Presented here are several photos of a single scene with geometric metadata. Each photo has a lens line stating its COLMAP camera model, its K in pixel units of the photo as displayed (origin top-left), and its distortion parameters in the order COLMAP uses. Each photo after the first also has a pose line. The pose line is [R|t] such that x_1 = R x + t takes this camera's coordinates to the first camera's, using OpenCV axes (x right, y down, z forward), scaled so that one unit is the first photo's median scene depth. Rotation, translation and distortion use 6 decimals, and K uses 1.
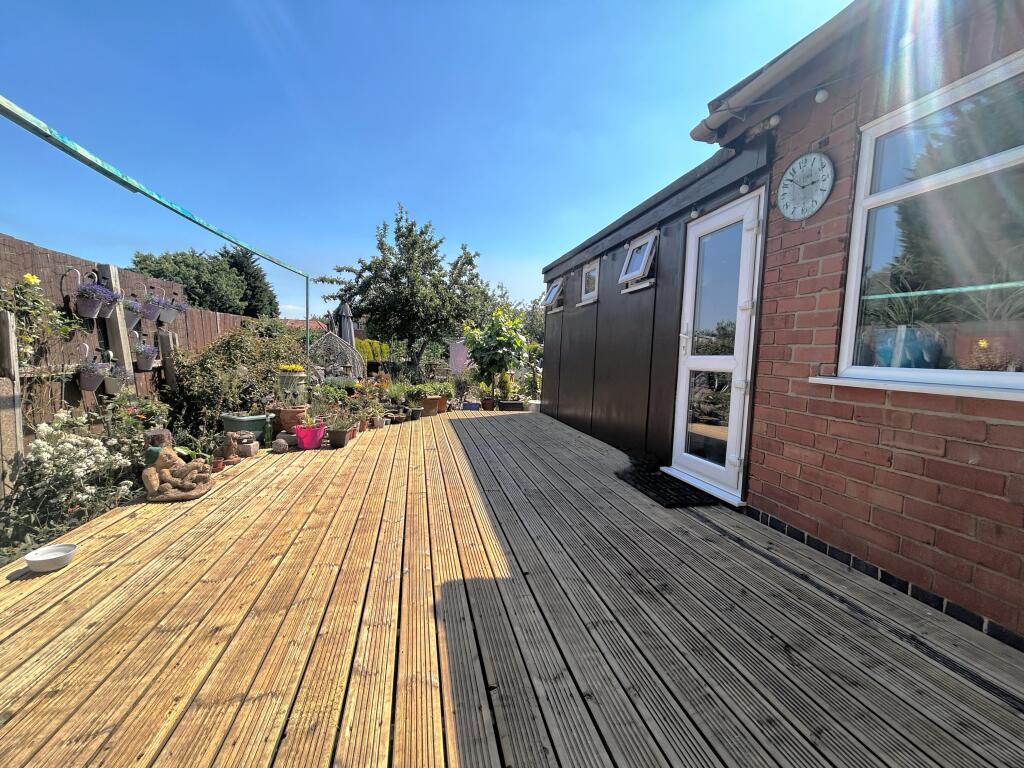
lens RADIAL K [[422.3, 0, 506.9], [0, 422.3, 386.2], [0, 0, 1]] dist [0.001350, -0.000124]
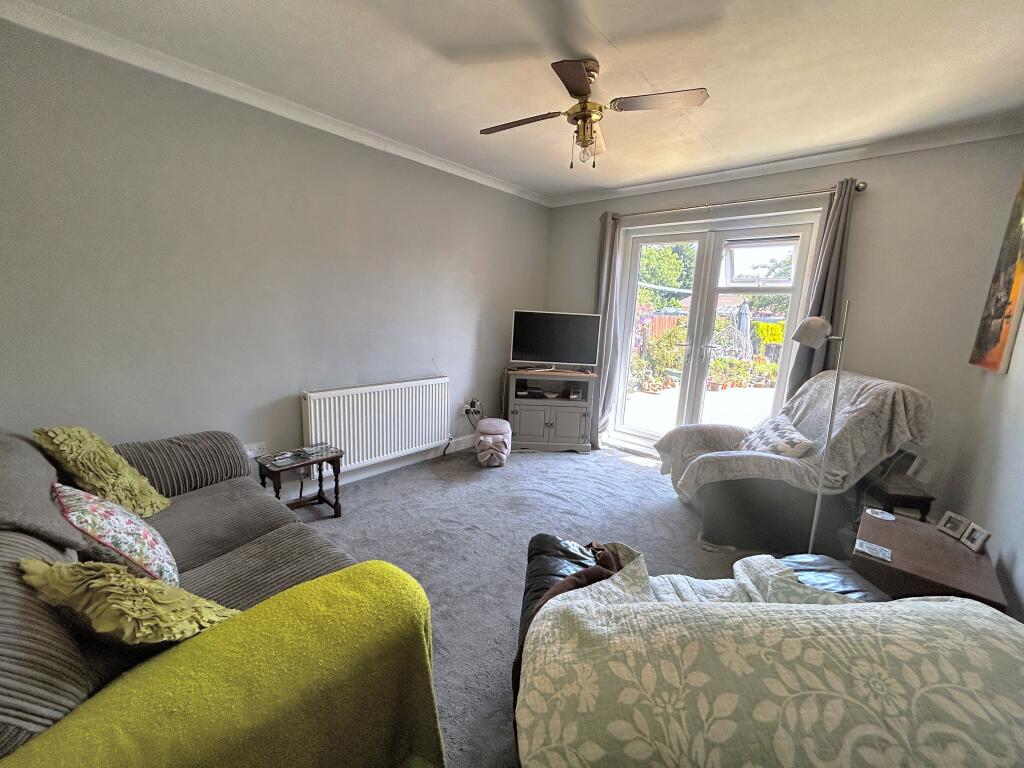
lens RADIAL K [[435.3, 0, 507.7], [0, 435.3, 382.5], [0, 0, 1]] dist [-0.030617, -0.000022]
pose [[0.607114, 0.131873, -0.783596, 0.506541], [-0.090941, 0.991184, 0.096349, -0.005831], [0.789394, 0.012766, 0.613754, -0.862233]]
